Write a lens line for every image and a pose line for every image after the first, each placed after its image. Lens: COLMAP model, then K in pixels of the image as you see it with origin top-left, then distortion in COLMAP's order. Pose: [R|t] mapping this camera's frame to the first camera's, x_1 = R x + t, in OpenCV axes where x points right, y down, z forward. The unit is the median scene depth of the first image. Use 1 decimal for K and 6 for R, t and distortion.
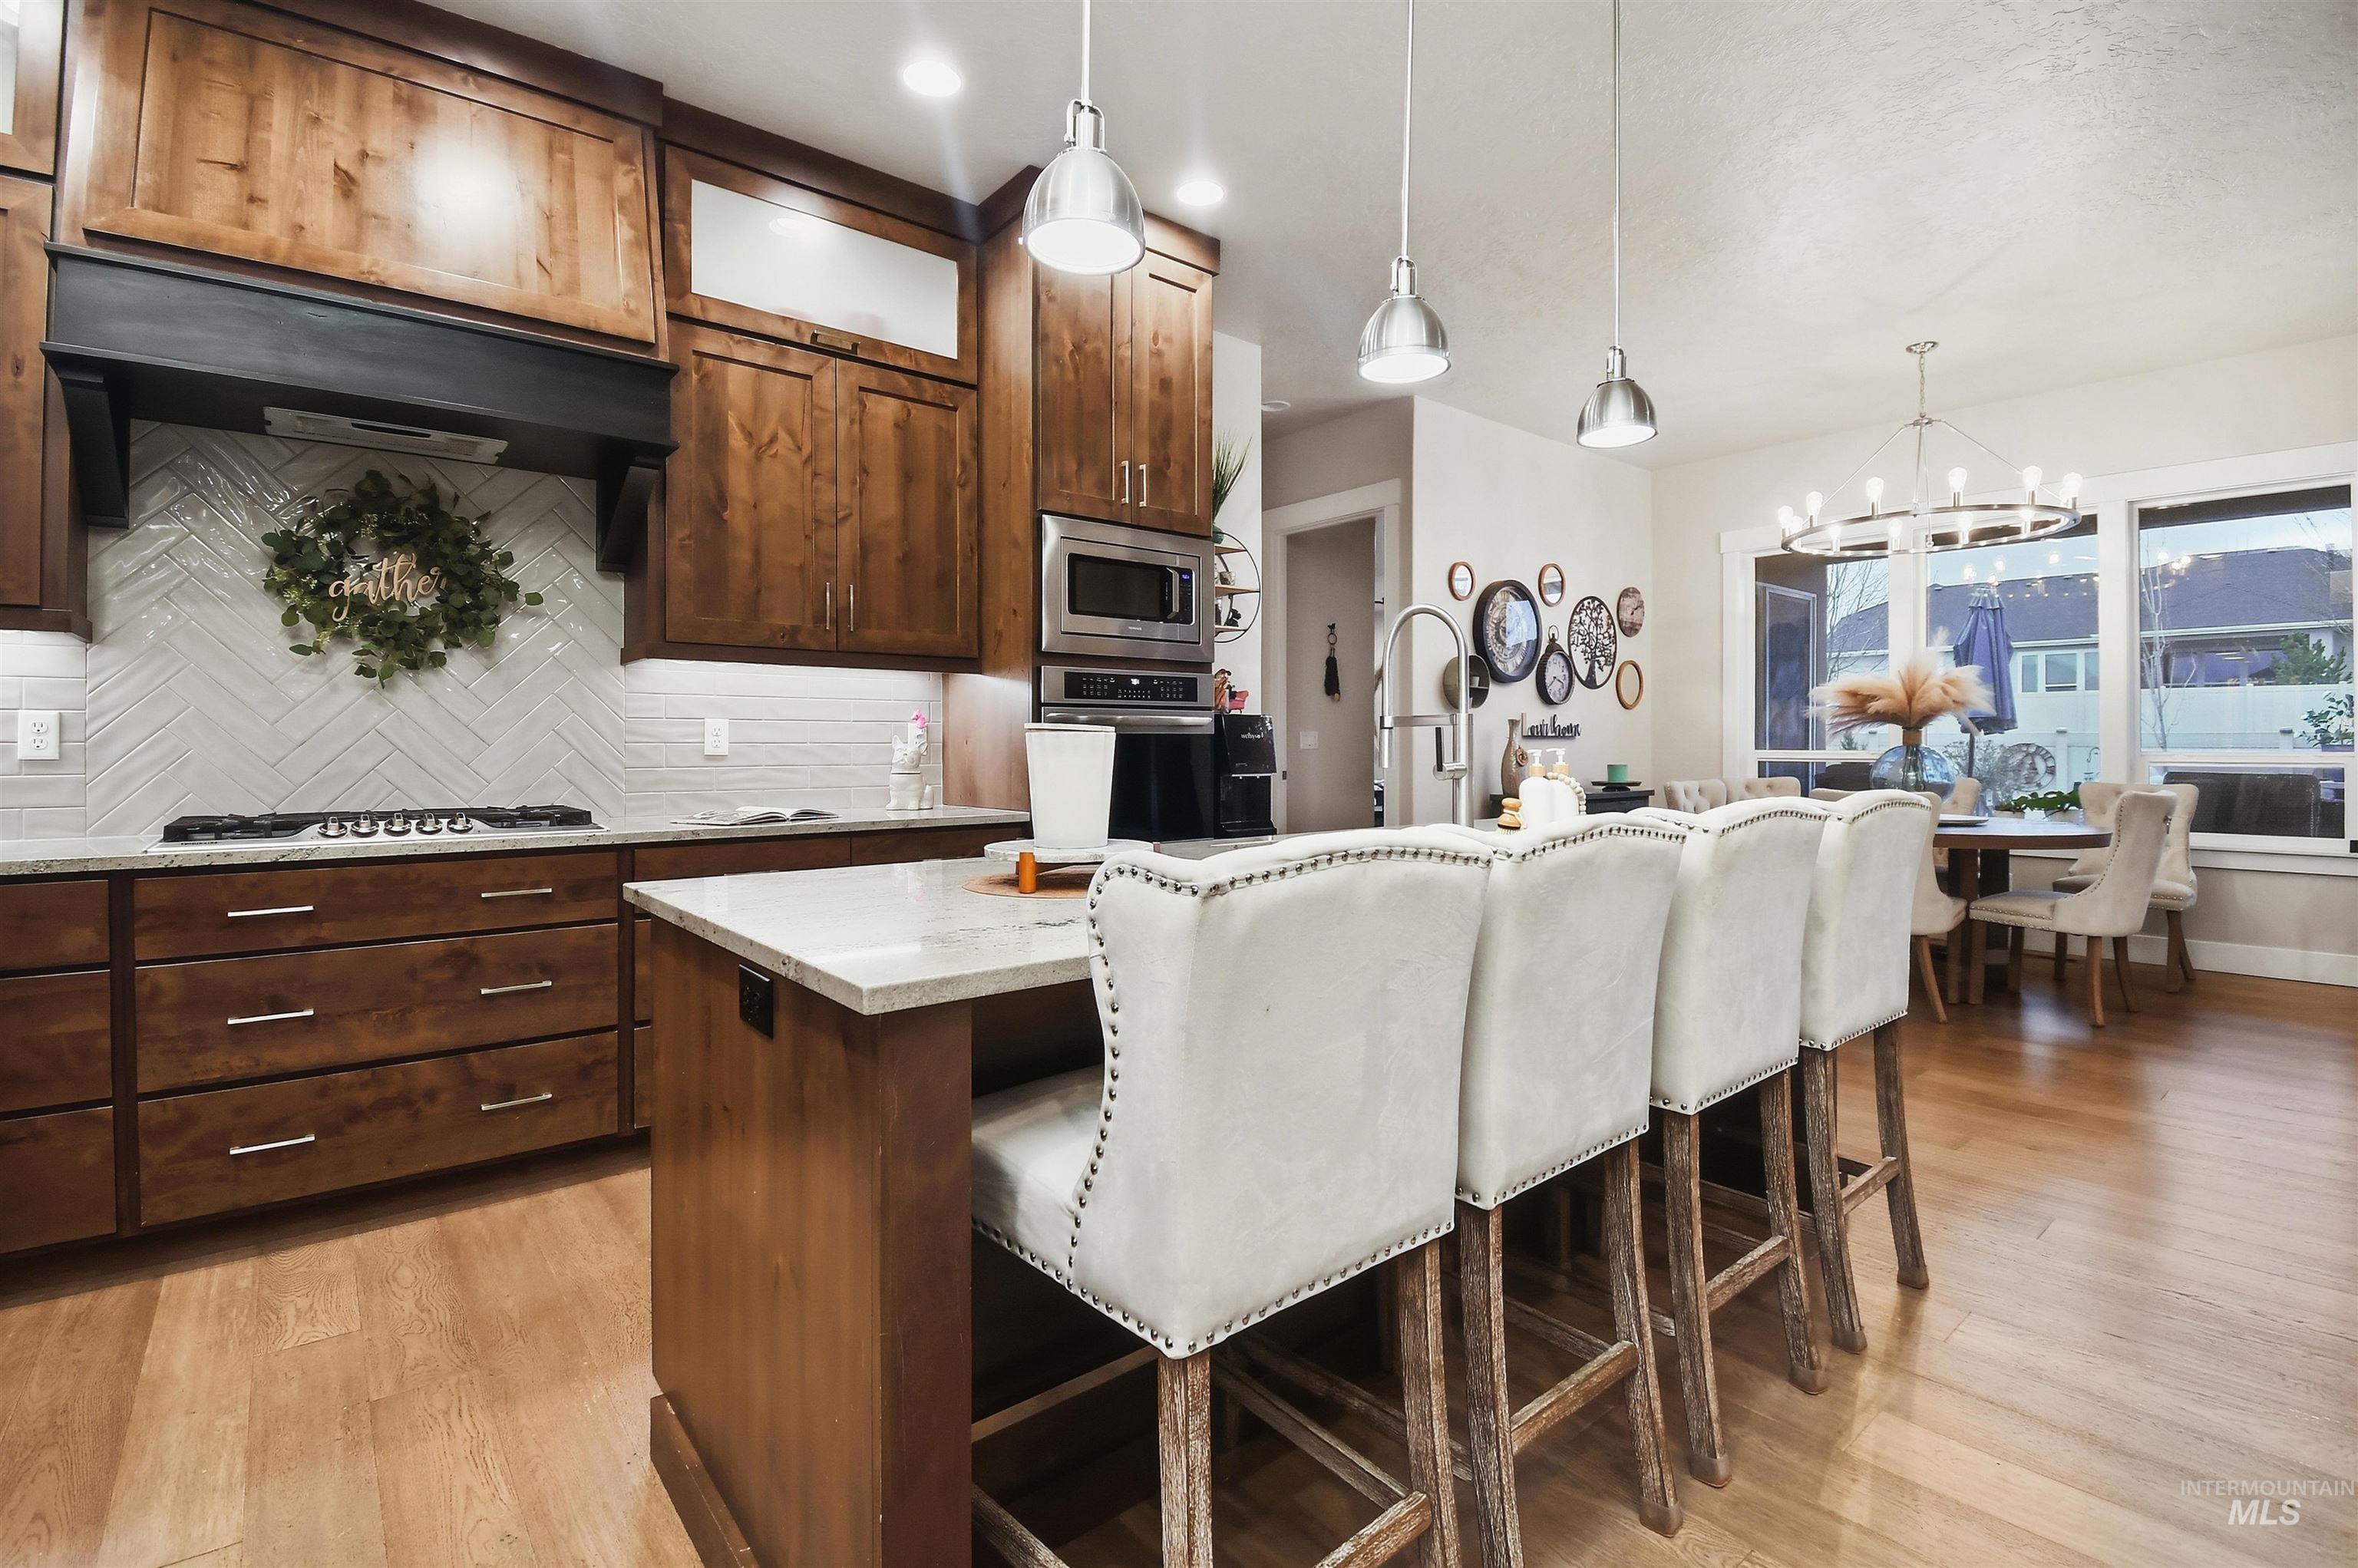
lens RADIAL K [[1064.1, 0, 1165.4], [0, 1064.1, 745.8], [0, 0, 1]] dist [-0.008925, -0.009233]
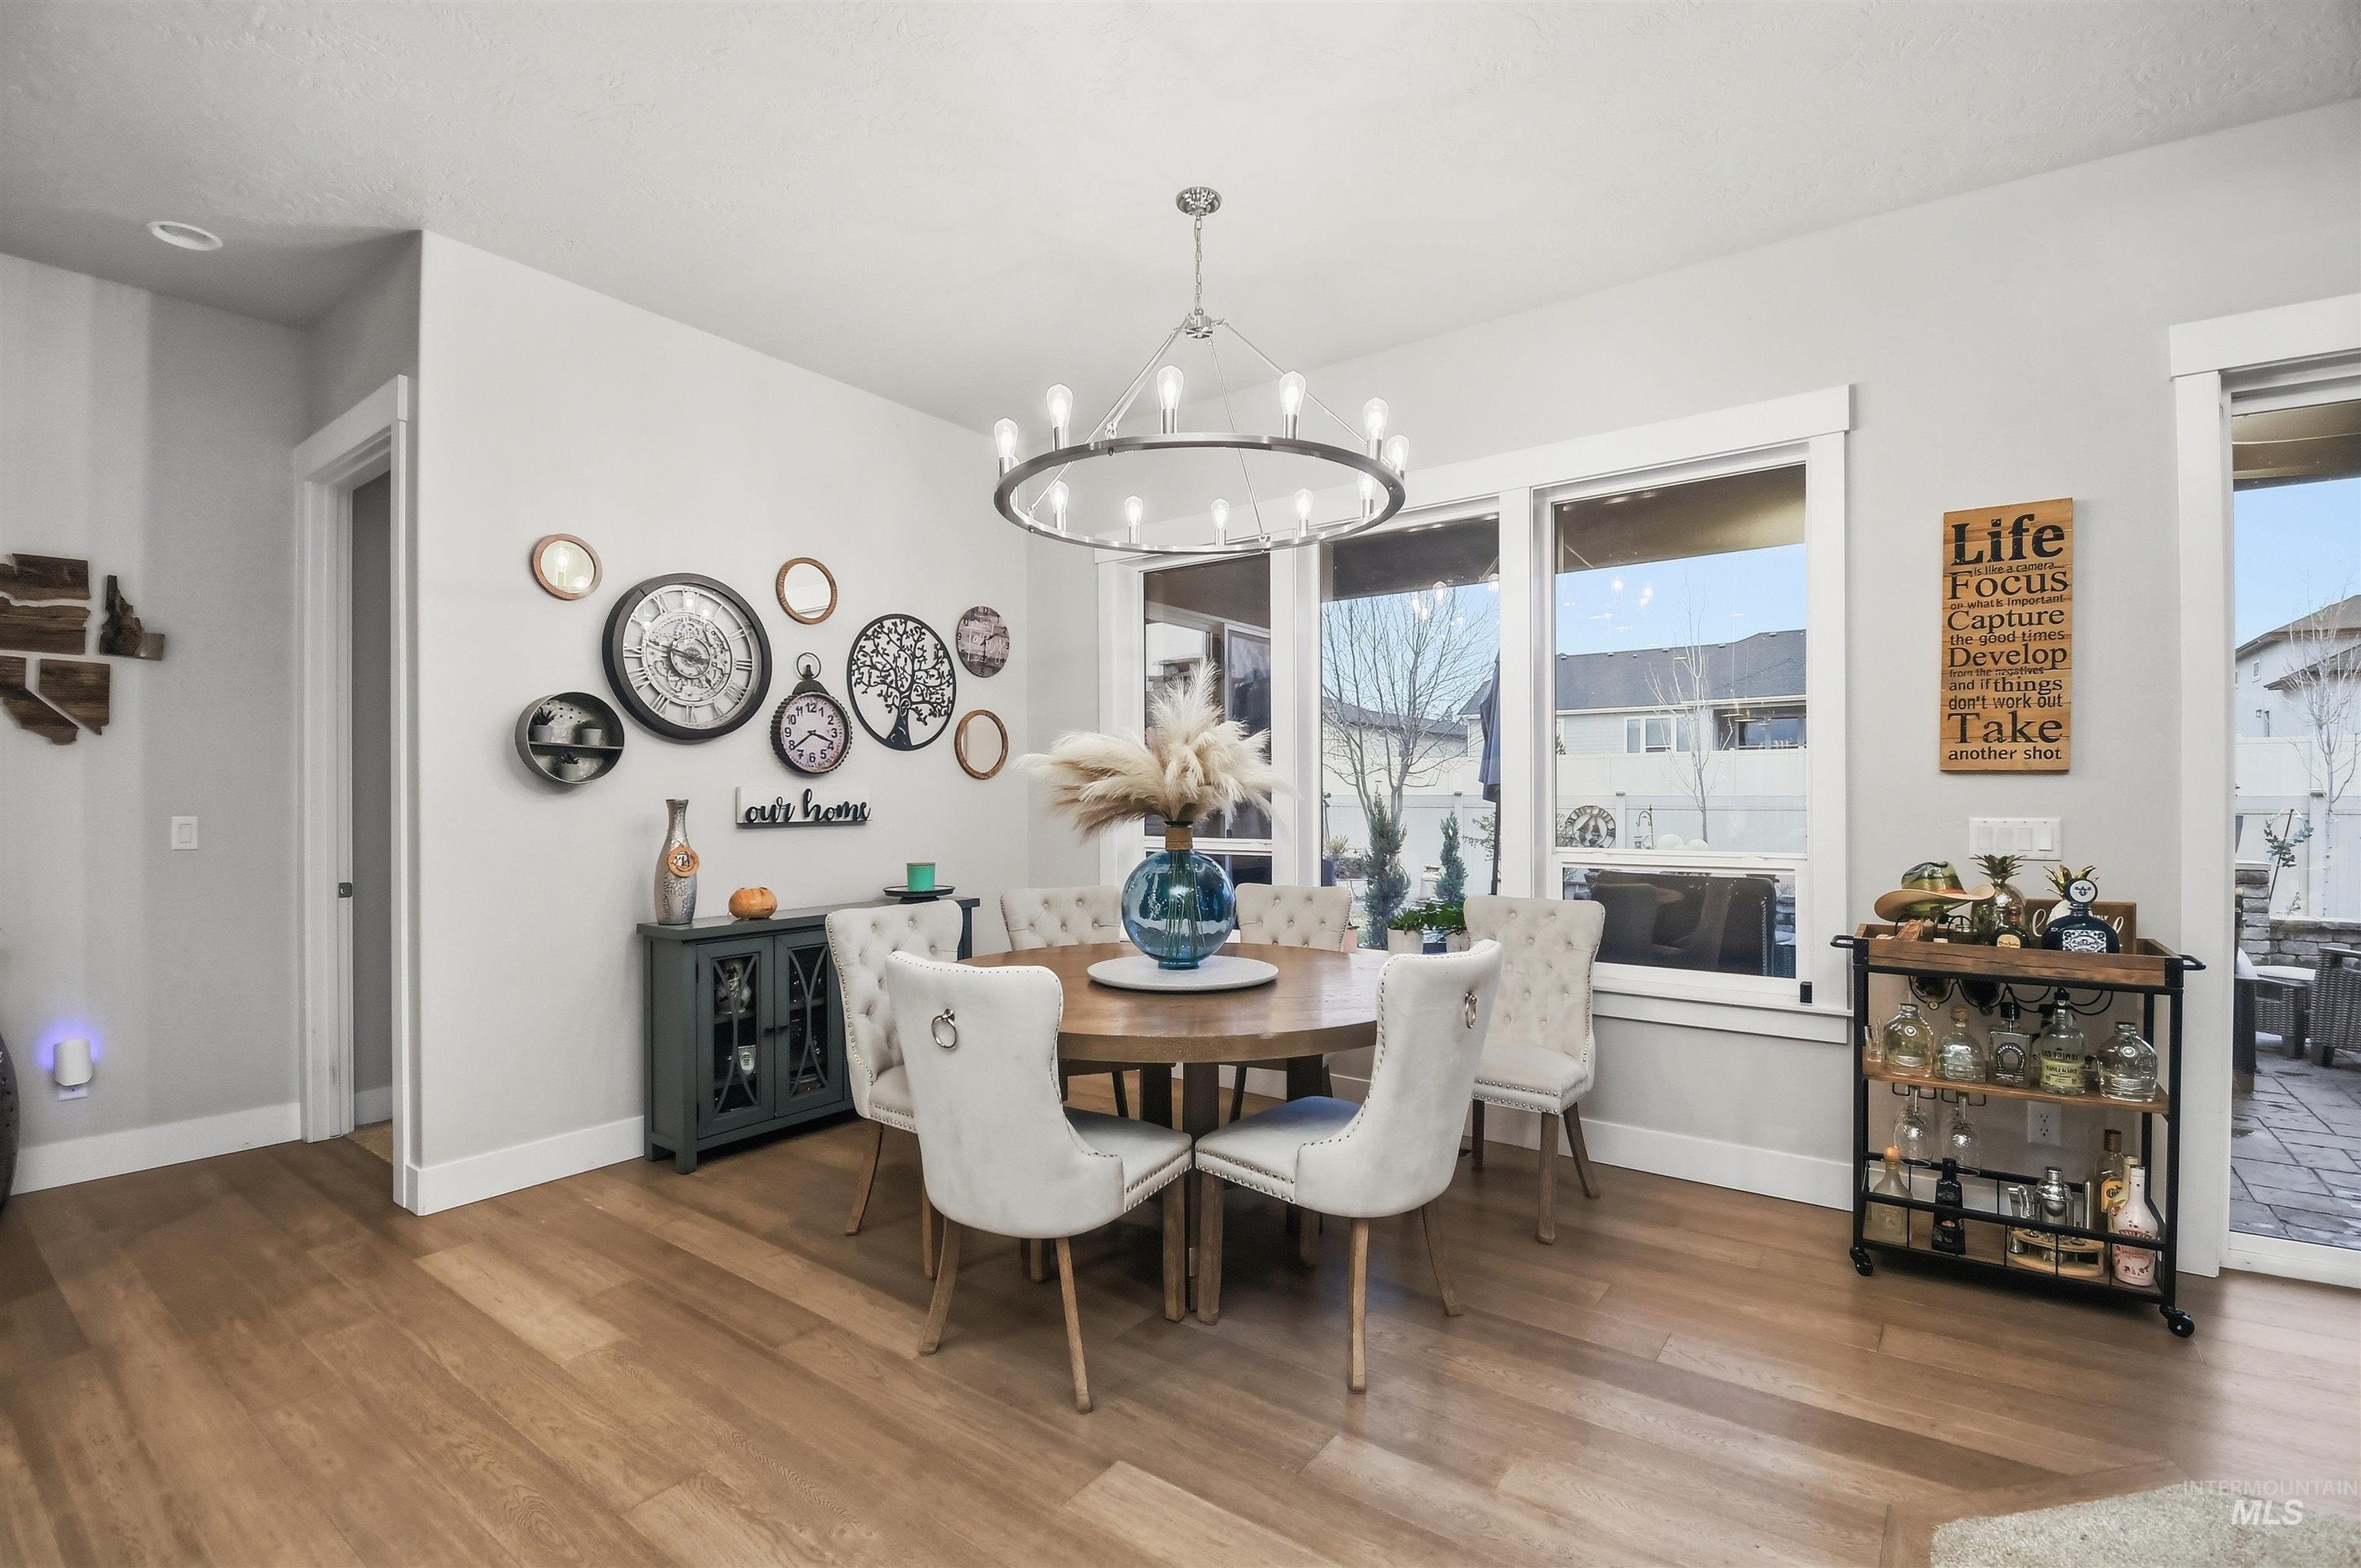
lens RADIAL K [[1065.6, 0, 1175.0], [0, 1065.6, 791.4], [0, 0, 1]] dist [-0.008925, -0.009233]
pose [[0.965364, -0.001001, 0.260903, 0.863089], [0.002919, 0.999971, -0.006963, -0.047750], [-0.260889, 0.007483, 0.965340, 0.648458]]
